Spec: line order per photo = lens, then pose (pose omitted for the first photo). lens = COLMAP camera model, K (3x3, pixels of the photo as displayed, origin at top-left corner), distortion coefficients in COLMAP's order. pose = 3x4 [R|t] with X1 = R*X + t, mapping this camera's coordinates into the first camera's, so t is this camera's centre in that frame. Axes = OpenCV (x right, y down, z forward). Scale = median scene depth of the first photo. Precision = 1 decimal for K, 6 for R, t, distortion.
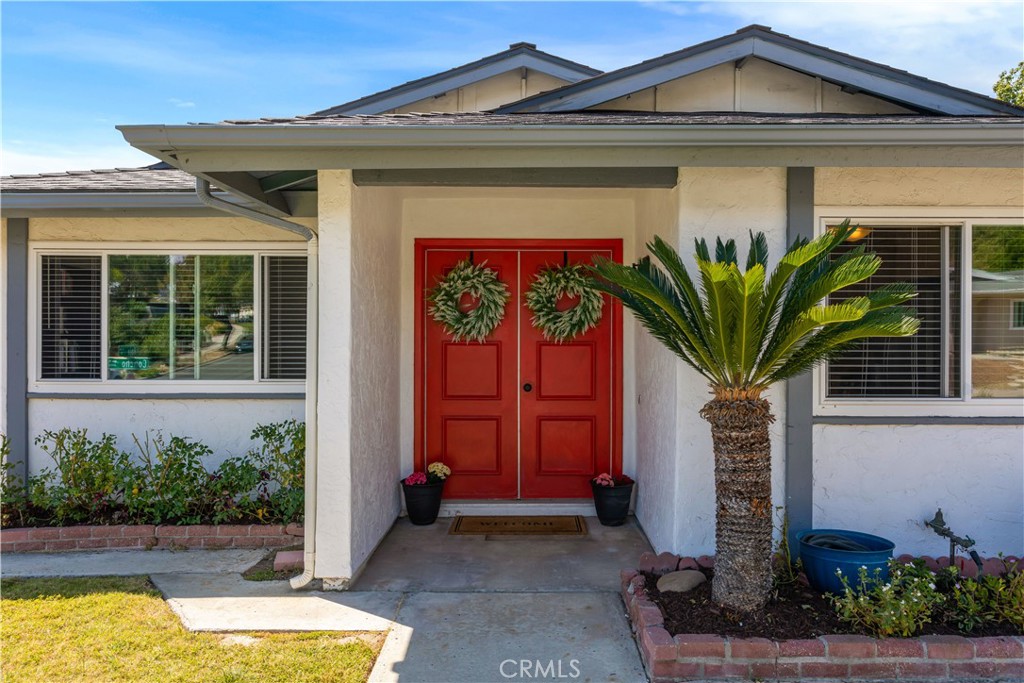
lens RADIAL K [[723.4, 0, 537.6], [0, 723.4, 340.9], [0, 0, 1]] dist [-0.000521, 0.000631]
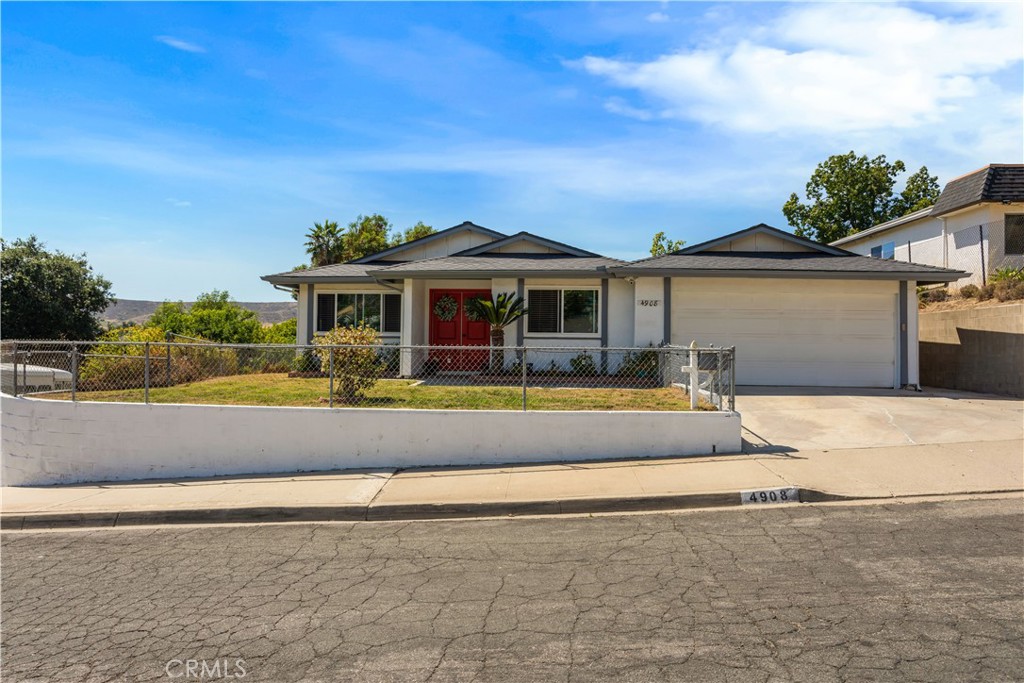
lens RADIAL K [[715.5, 0, 512.0], [0, 715.5, 341.5], [0, 0, 1]] dist [0.000925, -0.001261]
pose [[0.996533, 0.008797, -0.082731, 0.469289], [-0.009941, 0.999860, -0.013427, 0.134293], [0.082601, 0.014202, 0.996481, -2.178496]]
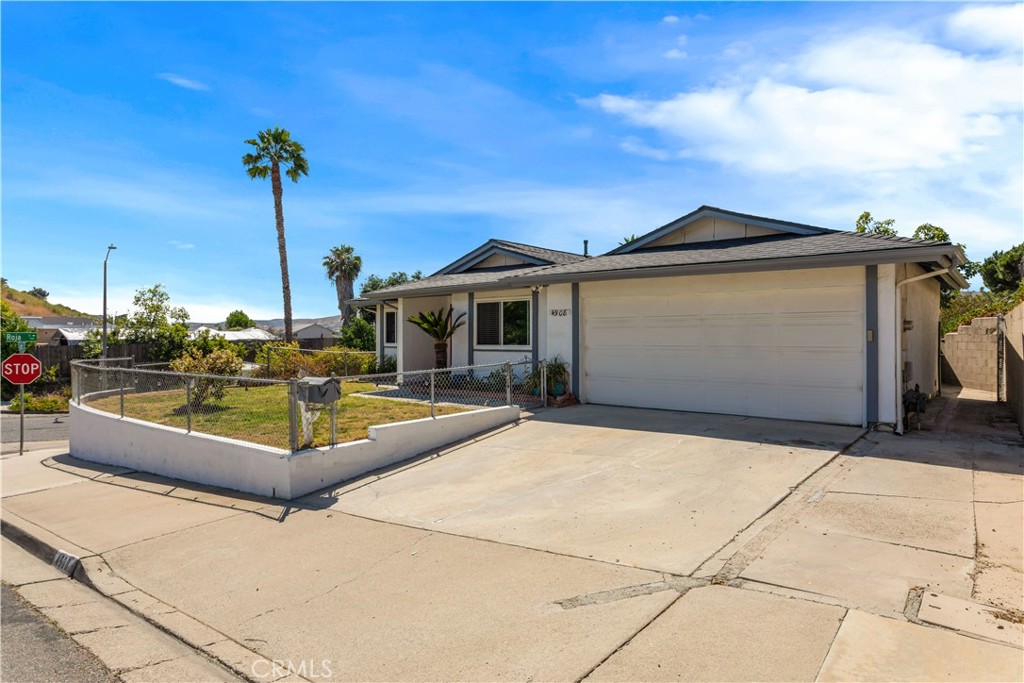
lens RADIAL K [[599.7, 0, 512.0], [0, 599.7, 341.5], [0, 0, 1]] dist [-0.000259, -0.000188]
pose [[0.753571, 0.000340, -0.657366, 2.050730], [0.000245, 1.000000, 0.000798, 0.041879], [0.657366, -0.000762, 0.753571, -1.064700]]
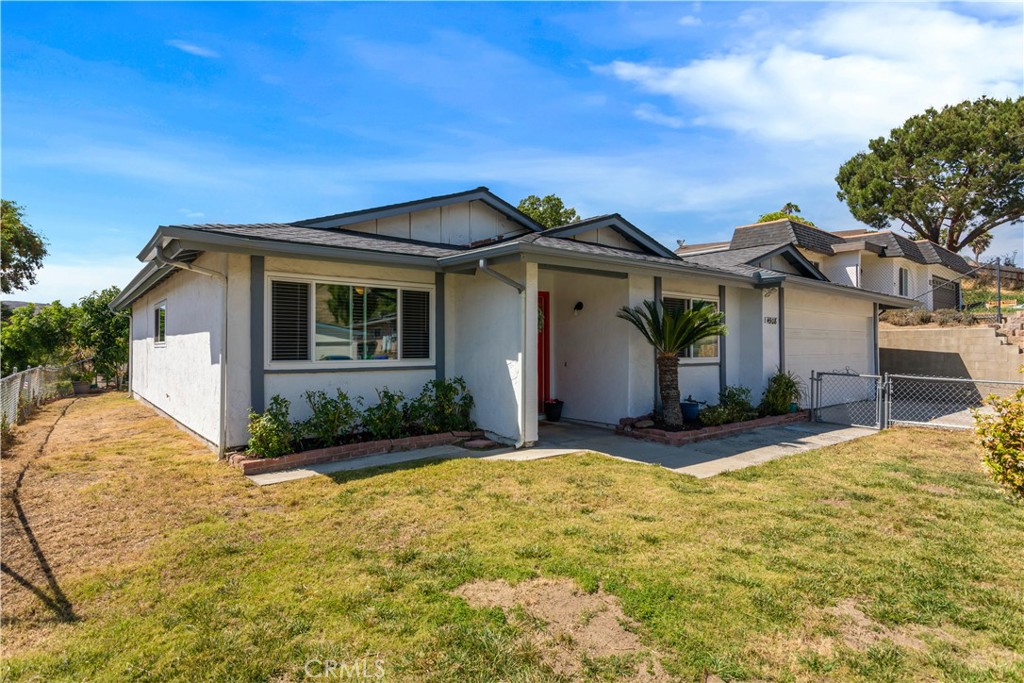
lens RADIAL K [[551.9, 0, 511.6], [0, 551.9, 324.2], [0, 0, 1]] dist [-0.001997, -0.000107]
pose [[0.785991, 0.023175, 0.617804, -1.013414], [0.004350, 0.999065, -0.043011, 0.027636], [-0.618223, 0.036494, 0.785155, -0.236413]]
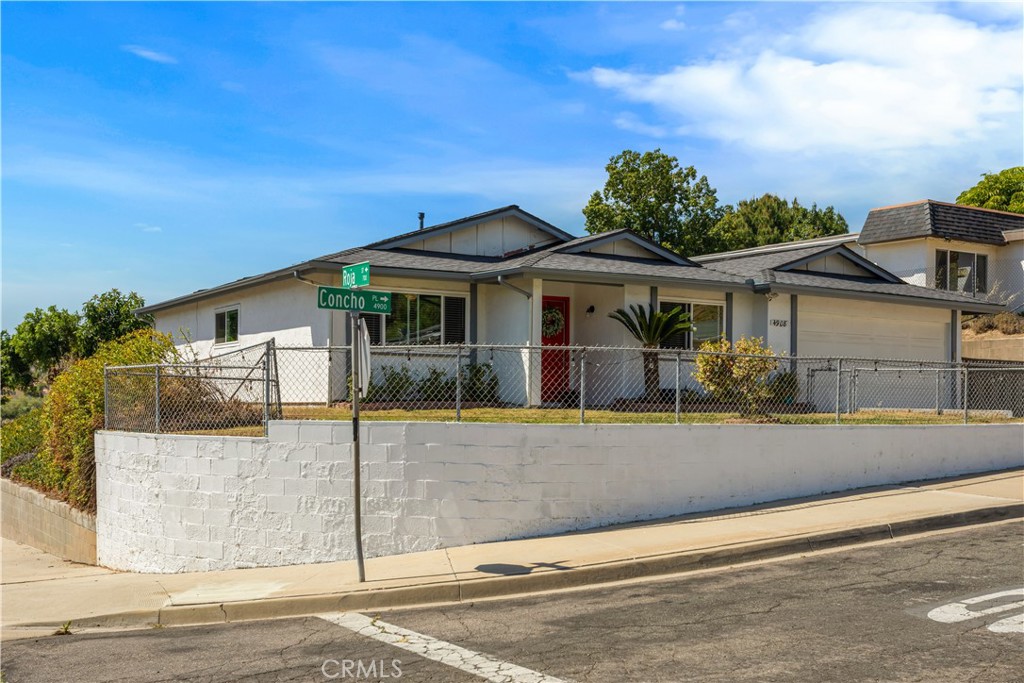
lens RADIAL K [[1149.8, 0, 512.0], [0, 1149.8, 341.5], [0, 0, 1]] dist [0.003359, 0.017197]
pose [[0.856502, 0.034476, 0.514992, -2.136500], [-0.006198, 0.998382, -0.056527, 0.242779], [-0.516107, 0.045223, 0.855329, -2.337743]]
